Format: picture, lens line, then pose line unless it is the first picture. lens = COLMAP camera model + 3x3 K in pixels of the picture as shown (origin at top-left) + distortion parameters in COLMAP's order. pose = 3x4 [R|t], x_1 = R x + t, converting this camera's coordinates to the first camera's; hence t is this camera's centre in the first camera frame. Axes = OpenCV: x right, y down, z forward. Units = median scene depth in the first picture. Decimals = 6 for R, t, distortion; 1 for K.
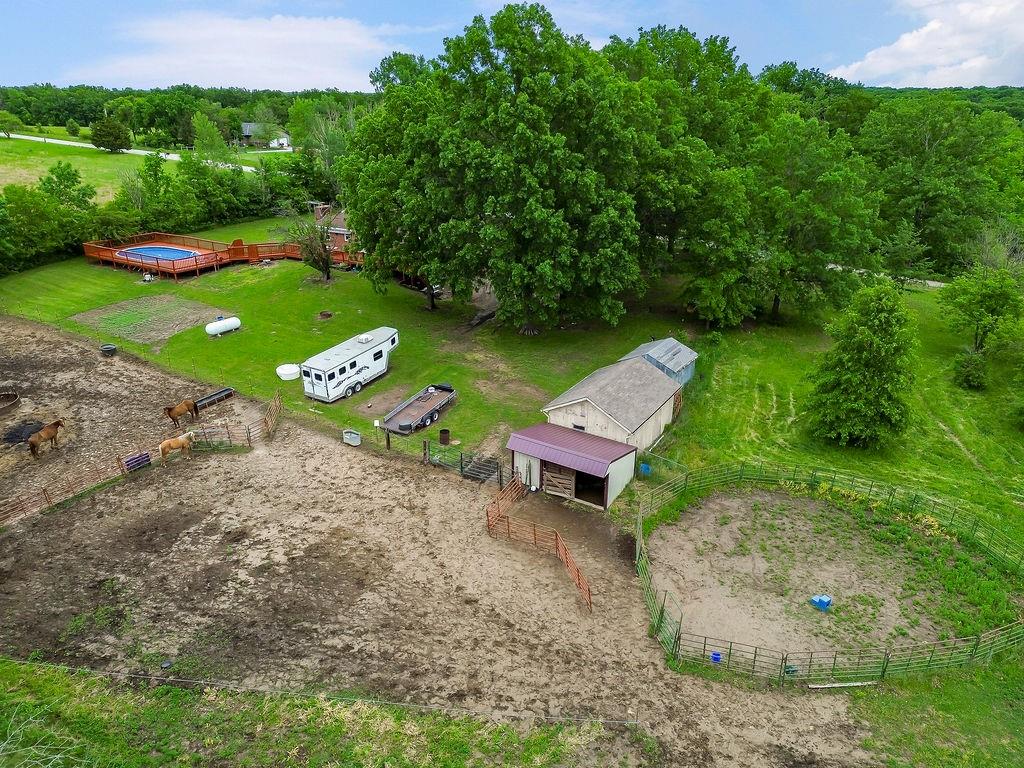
lens RADIAL K [[725.3, 0, 512.0], [0, 725.3, 384.0], [0, 0, 1]] dist [0.077109, -0.069493]
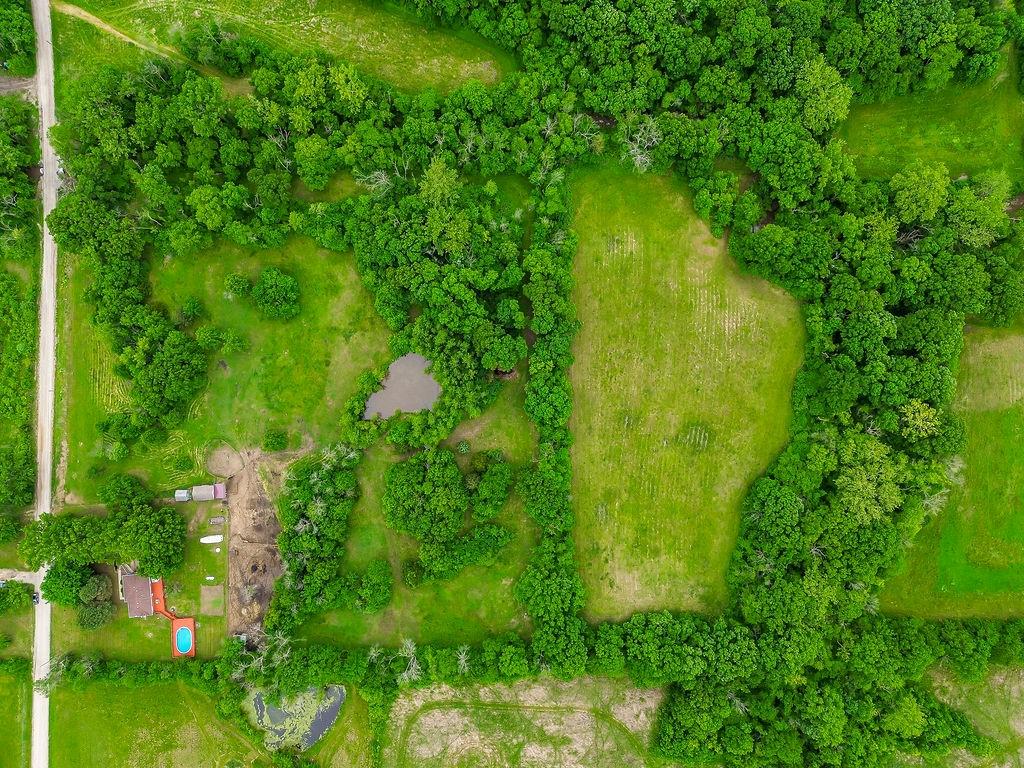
lens RADIAL K [[725.3, 0, 512.0], [0, 725.3, 384.0], [0, 0, 1]] dist [0.077109, -0.069493]
pose [[-0.558613, -0.829420, -0.003662, -0.665985], [0.295507, -0.203145, 0.933492, -5.954202], [-0.775001, 0.520379, 0.358579, -4.715802]]
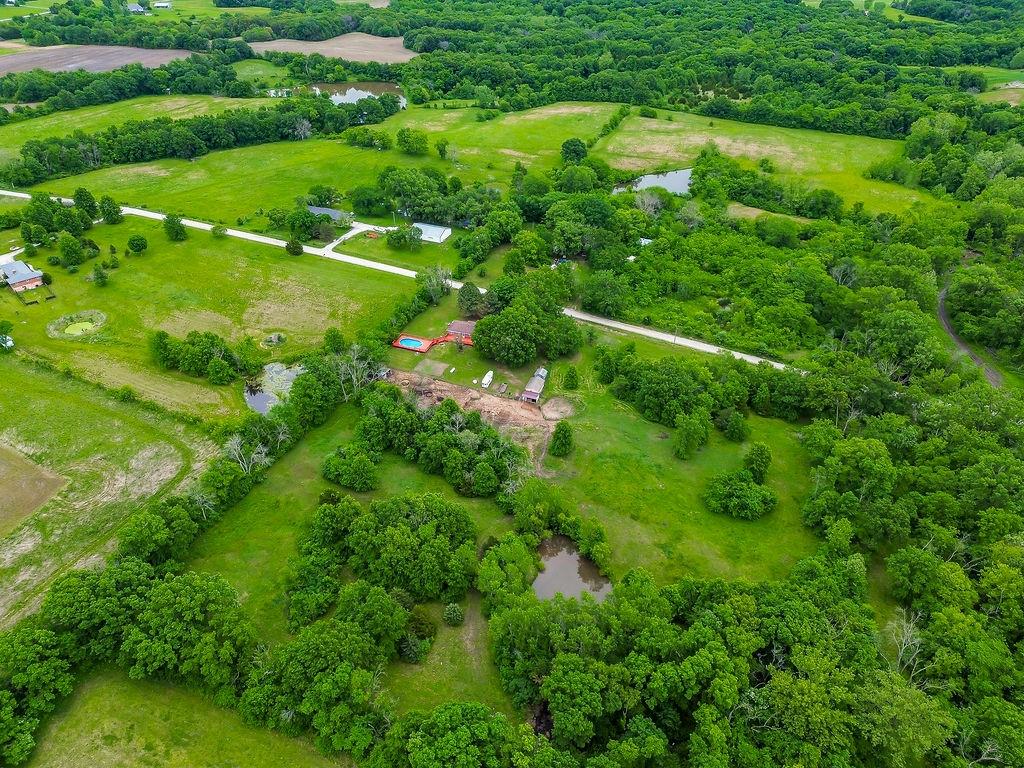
lens RADIAL K [[725.3, 0, 512.0], [0, 725.3, 384.0], [0, 0, 1]] dist [0.077109, -0.069493]
pose [[0.981465, -0.110636, 0.156479, -1.193927], [0.072207, 0.969837, 0.232816, -1.679127], [-0.177517, -0.217202, 0.959850, -5.759223]]
